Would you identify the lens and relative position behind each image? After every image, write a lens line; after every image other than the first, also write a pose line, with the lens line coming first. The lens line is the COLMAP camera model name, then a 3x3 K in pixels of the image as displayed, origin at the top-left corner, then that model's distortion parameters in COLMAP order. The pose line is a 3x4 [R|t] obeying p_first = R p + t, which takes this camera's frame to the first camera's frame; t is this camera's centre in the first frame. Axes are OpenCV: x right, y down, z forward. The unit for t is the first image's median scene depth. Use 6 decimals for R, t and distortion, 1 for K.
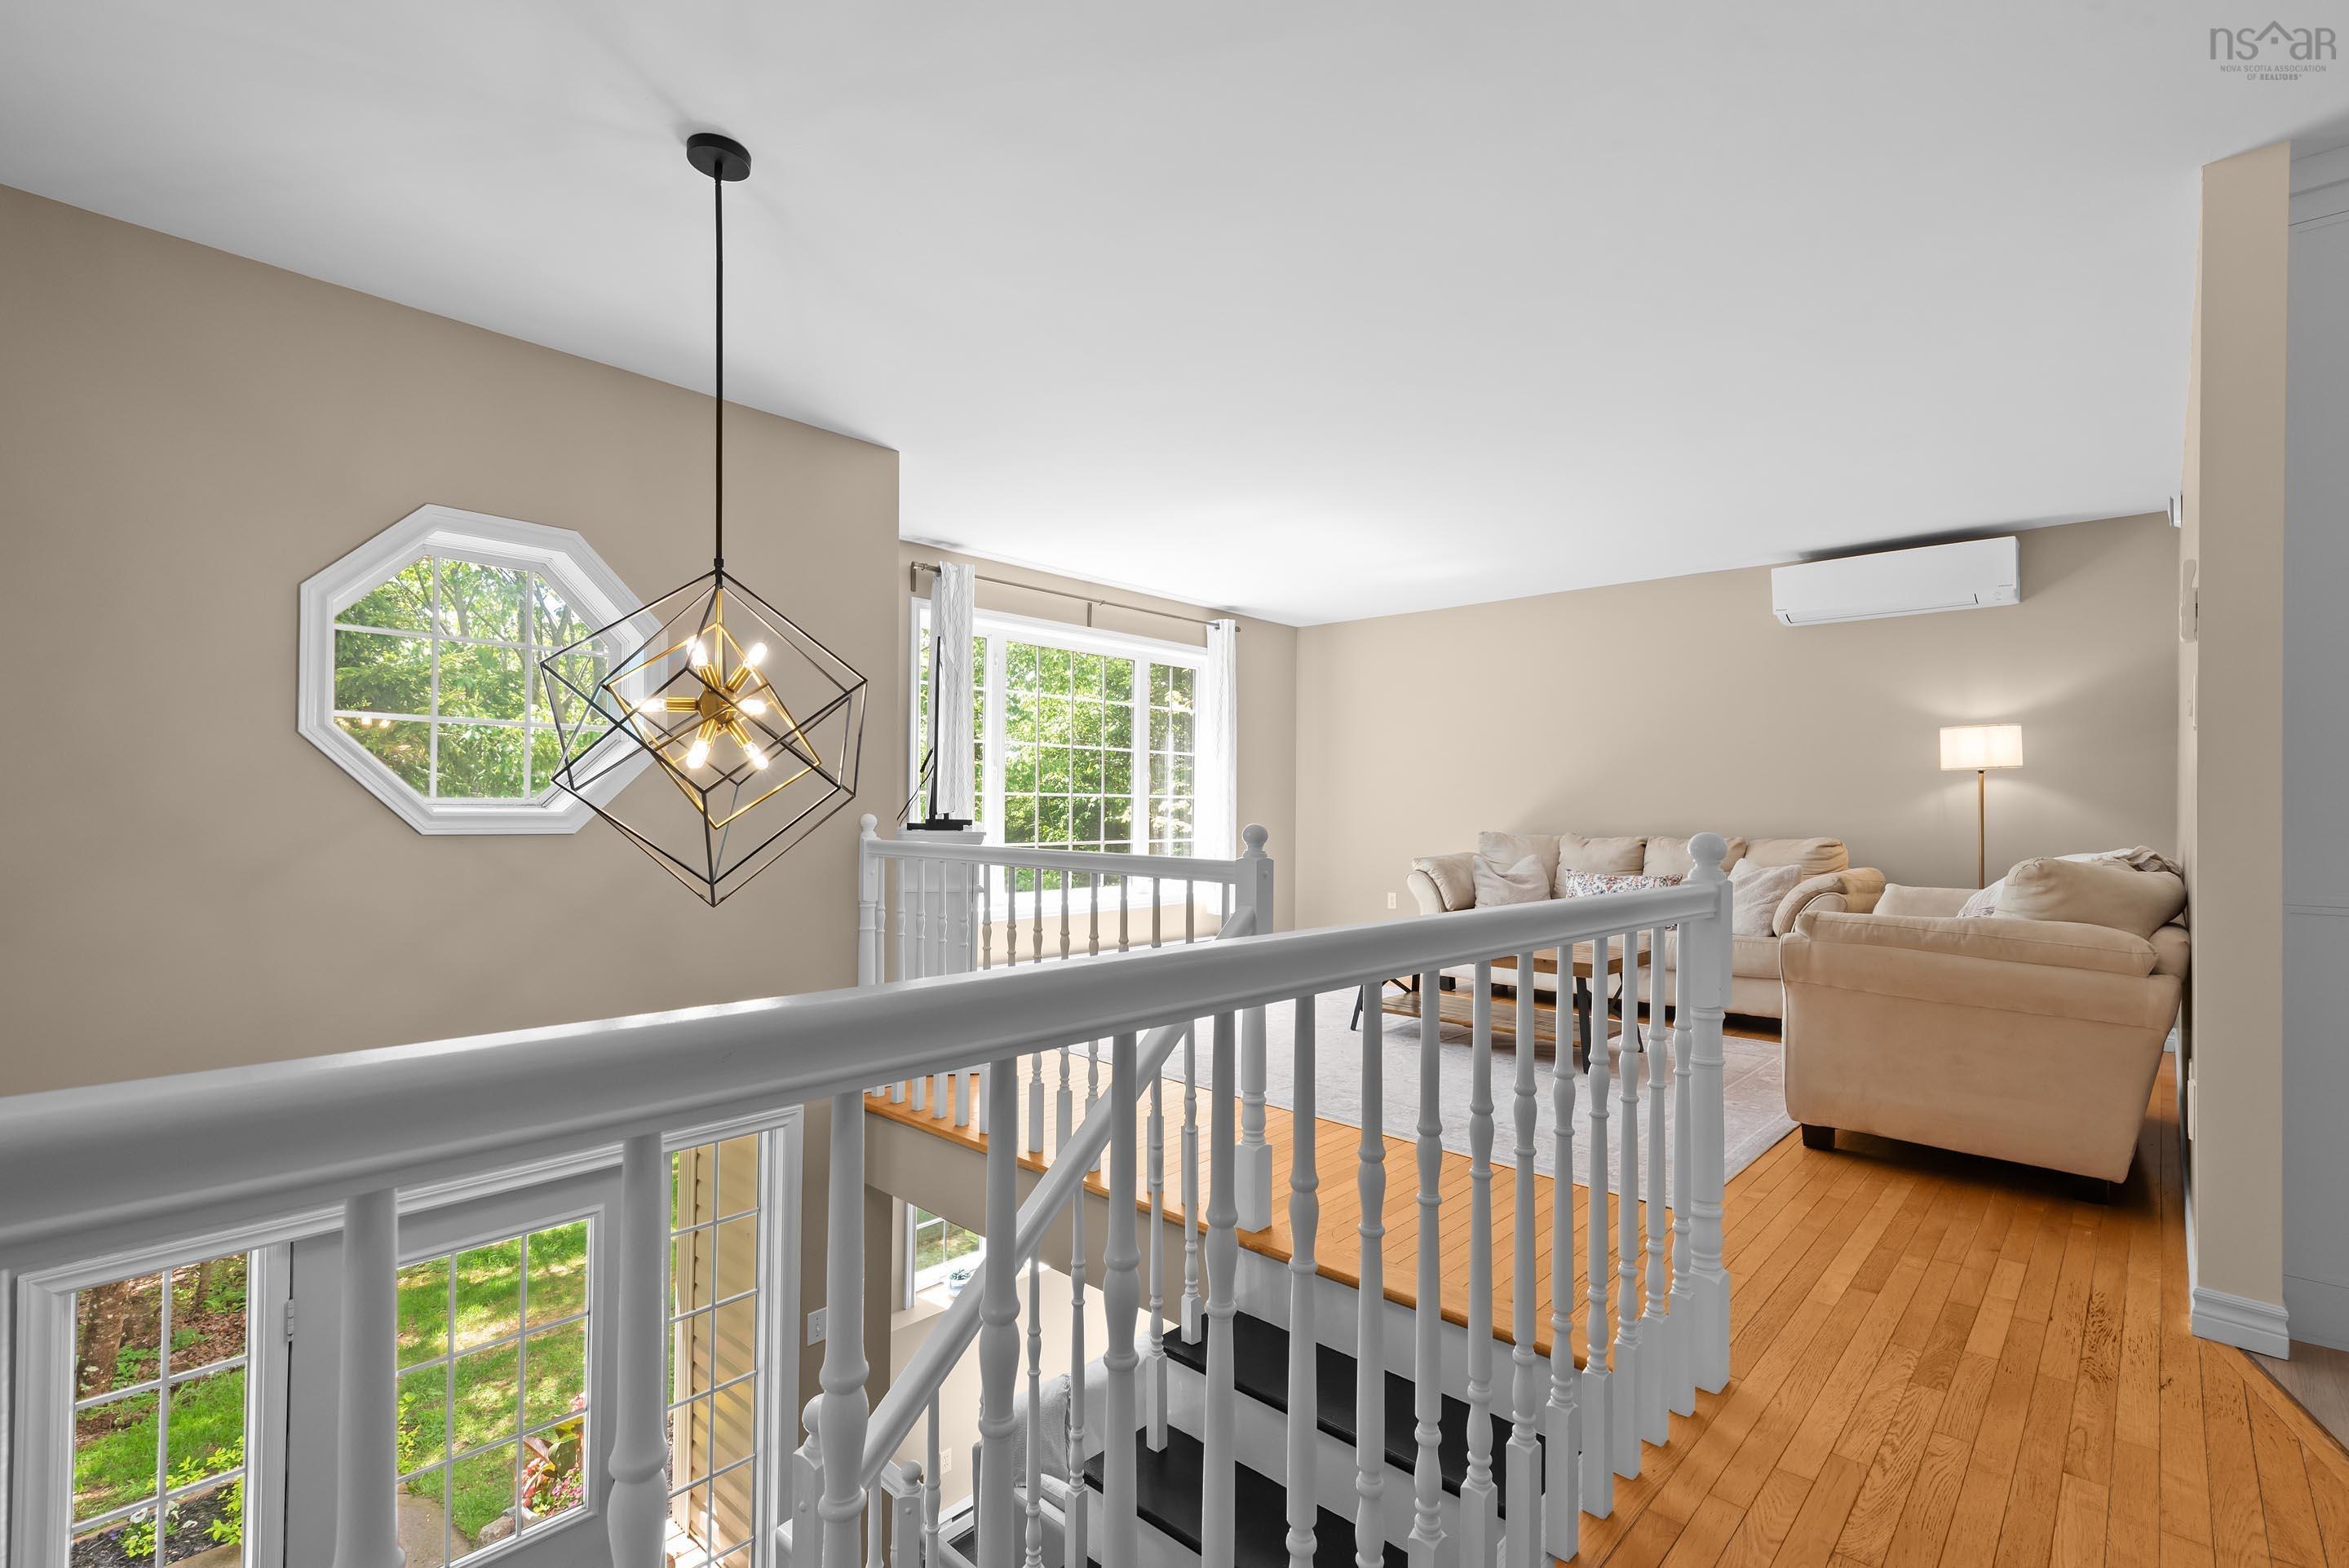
lens RADIAL K [[1053.8, 0, 1189.7], [0, 1053.8, 799.2], [0, 0, 1]] dist [0.004671, -0.000310]
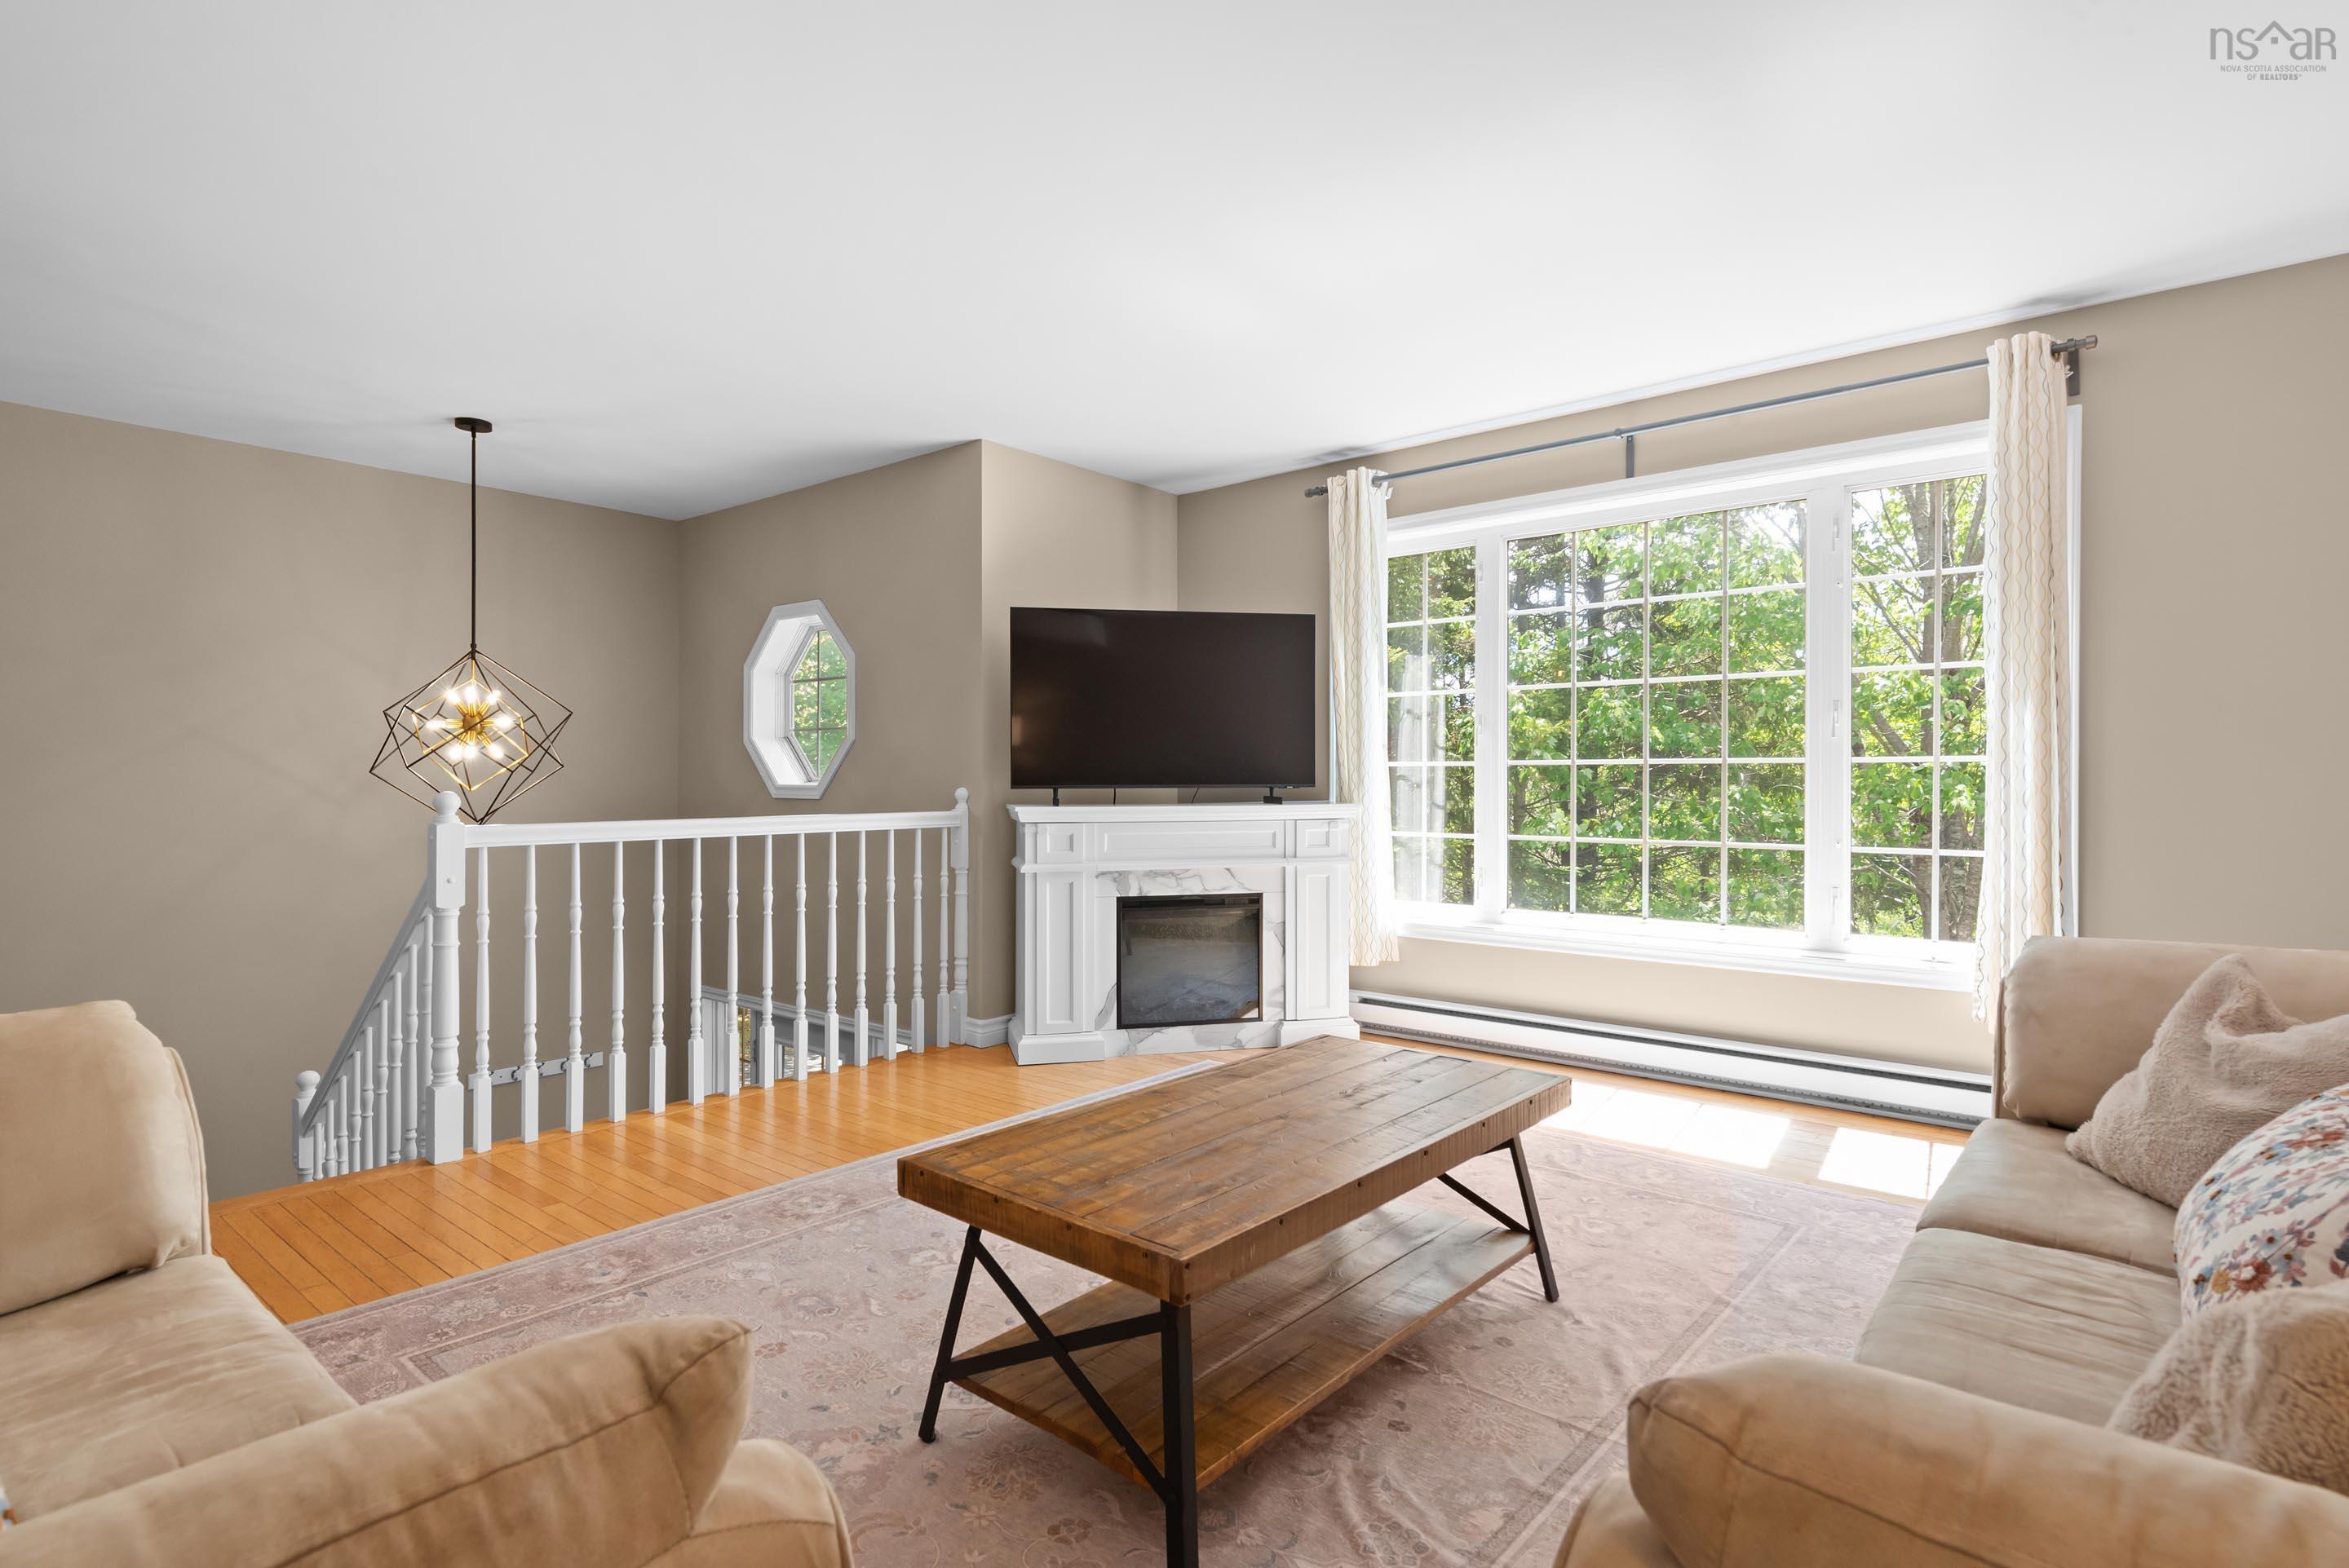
lens RADIAL K [[1161.5, 0, 1175.5], [0, 1161.5, 780.1], [0, 0, 1]] dist [0.016171, -0.000748]
pose [[0.043391, -0.010240, -0.999006, 0.675650], [0.005017, 0.999937, -0.010032, 0.014490], [0.999046, -0.004577, 0.043439, 0.883325]]
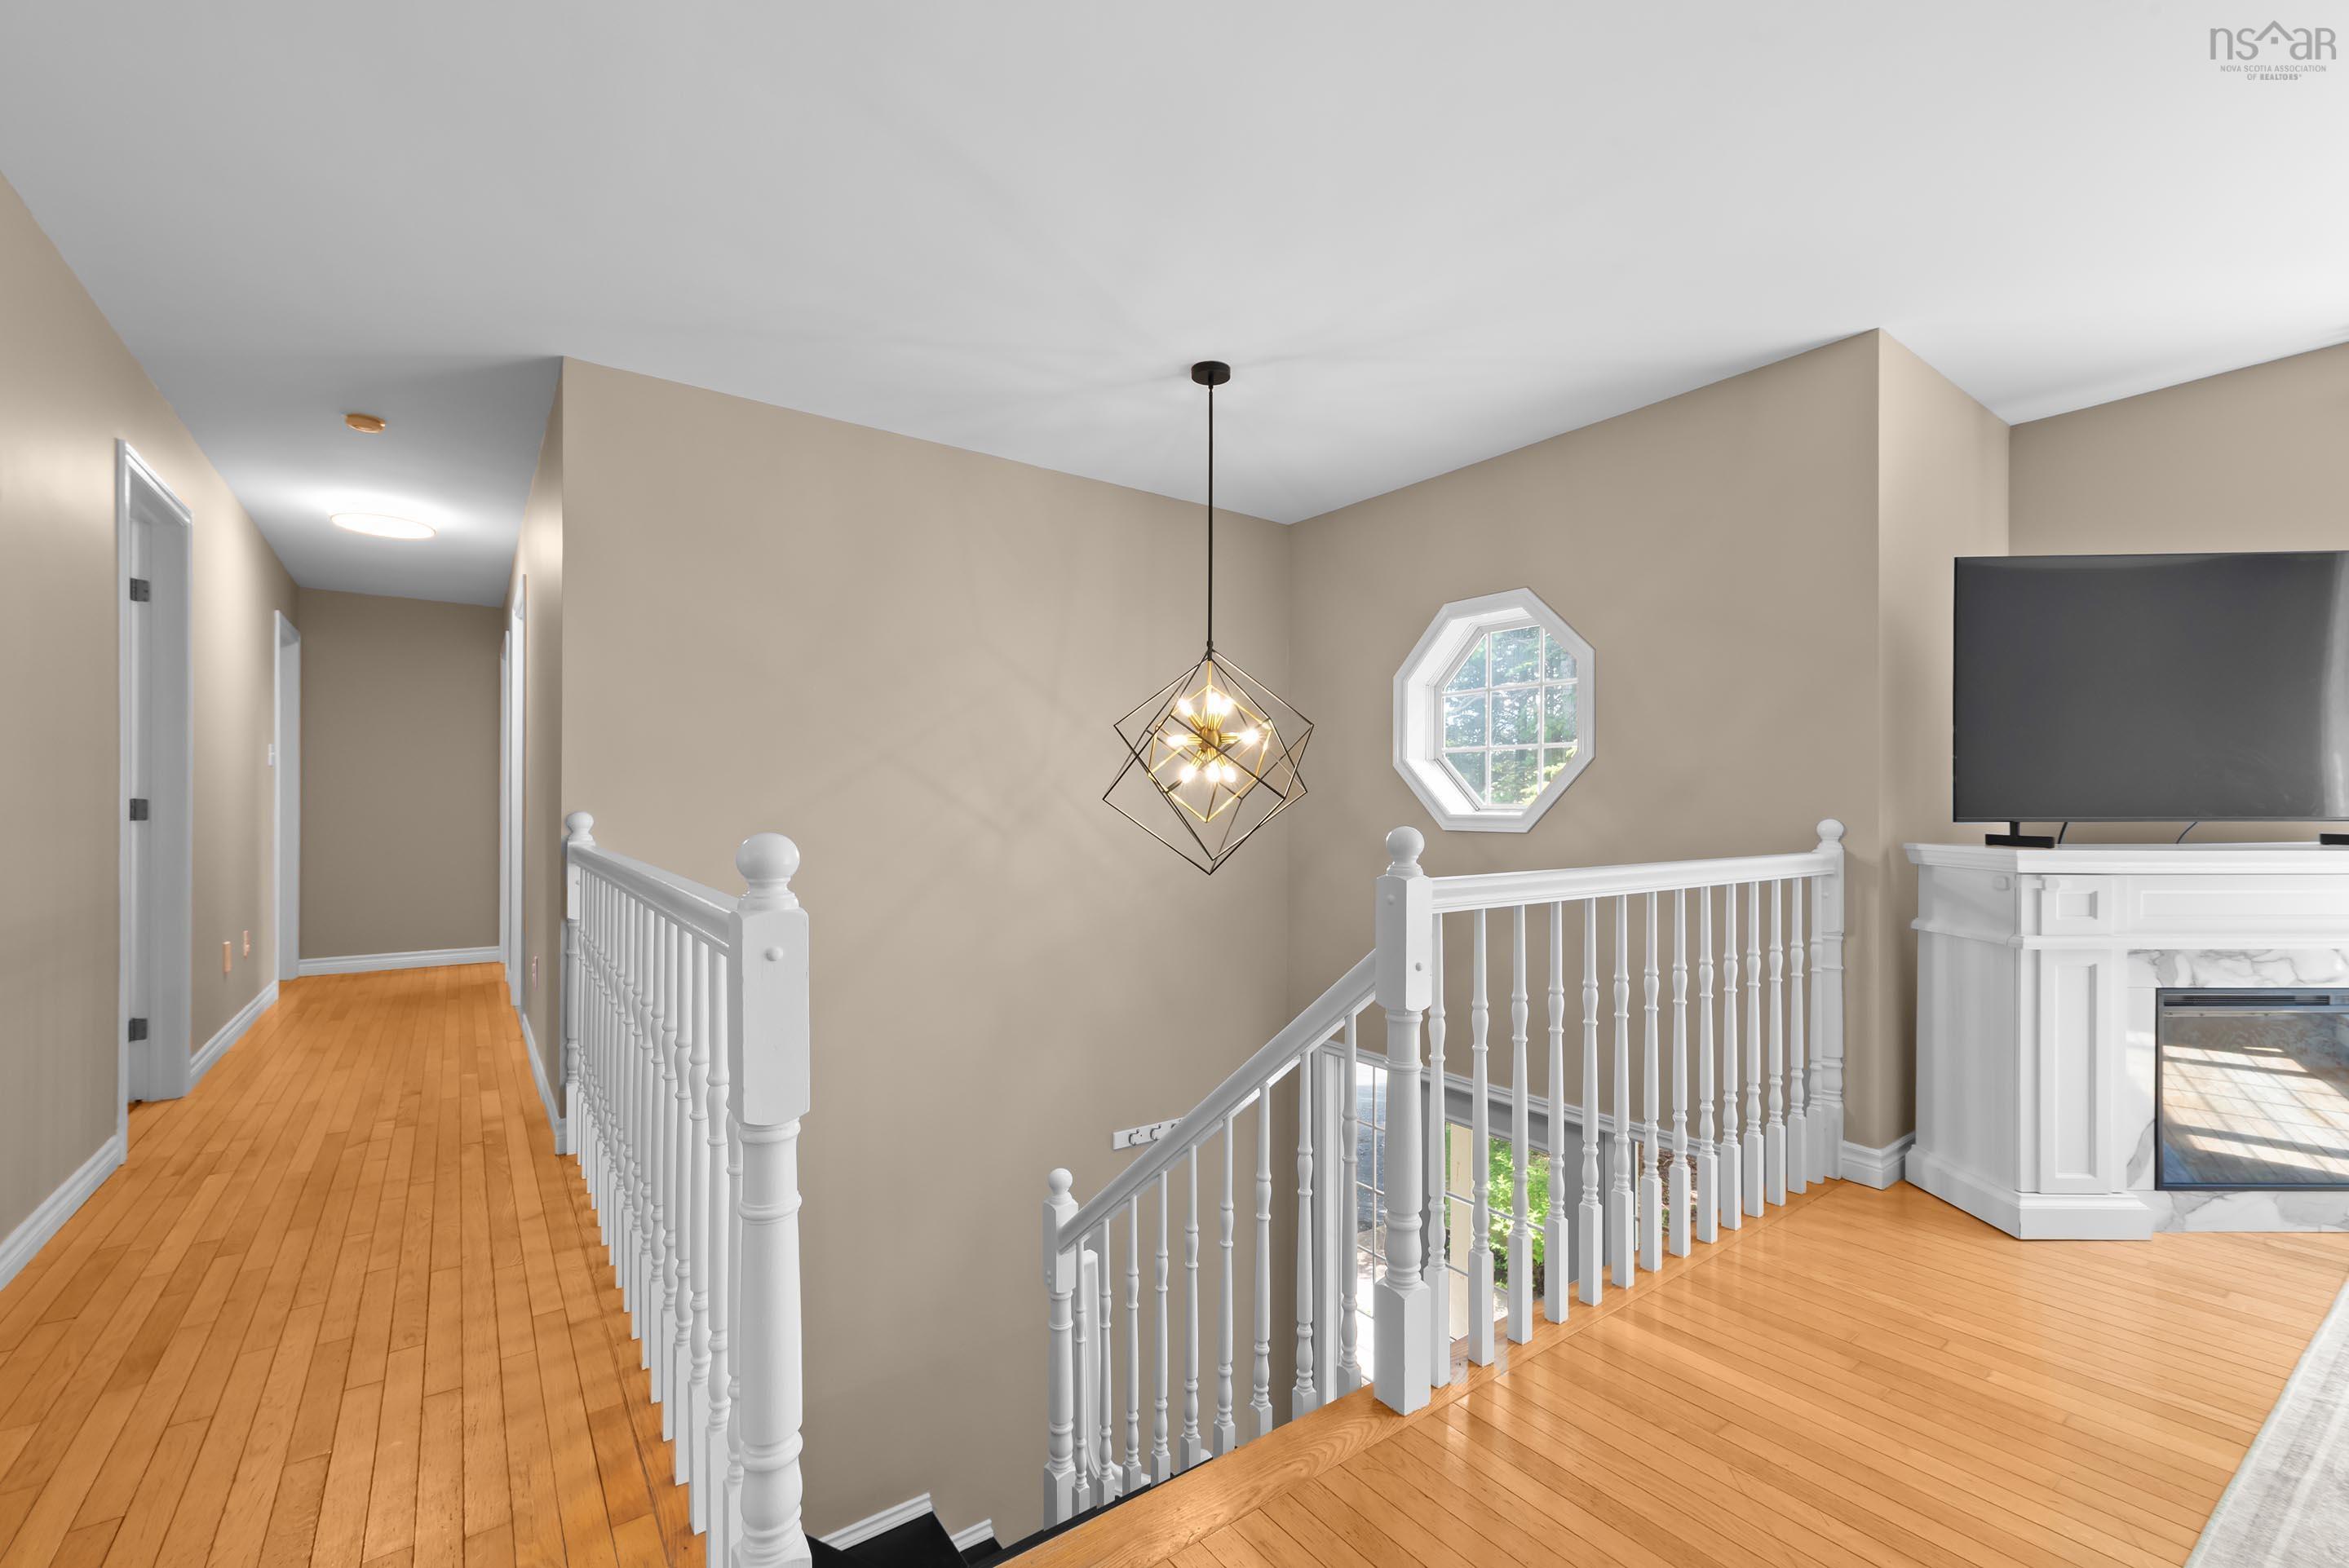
lens RADIAL K [[986.2, 0, 1184.1], [0, 986.2, 805.5], [0, 0, 1]] dist [0.001507, 0.000055]
pose [[-0.199196, -0.014112, -0.979858, 0.371341], [0.001201, 0.999892, -0.014644, 0.009859], [0.979959, -0.004094, -0.199158, 0.502632]]
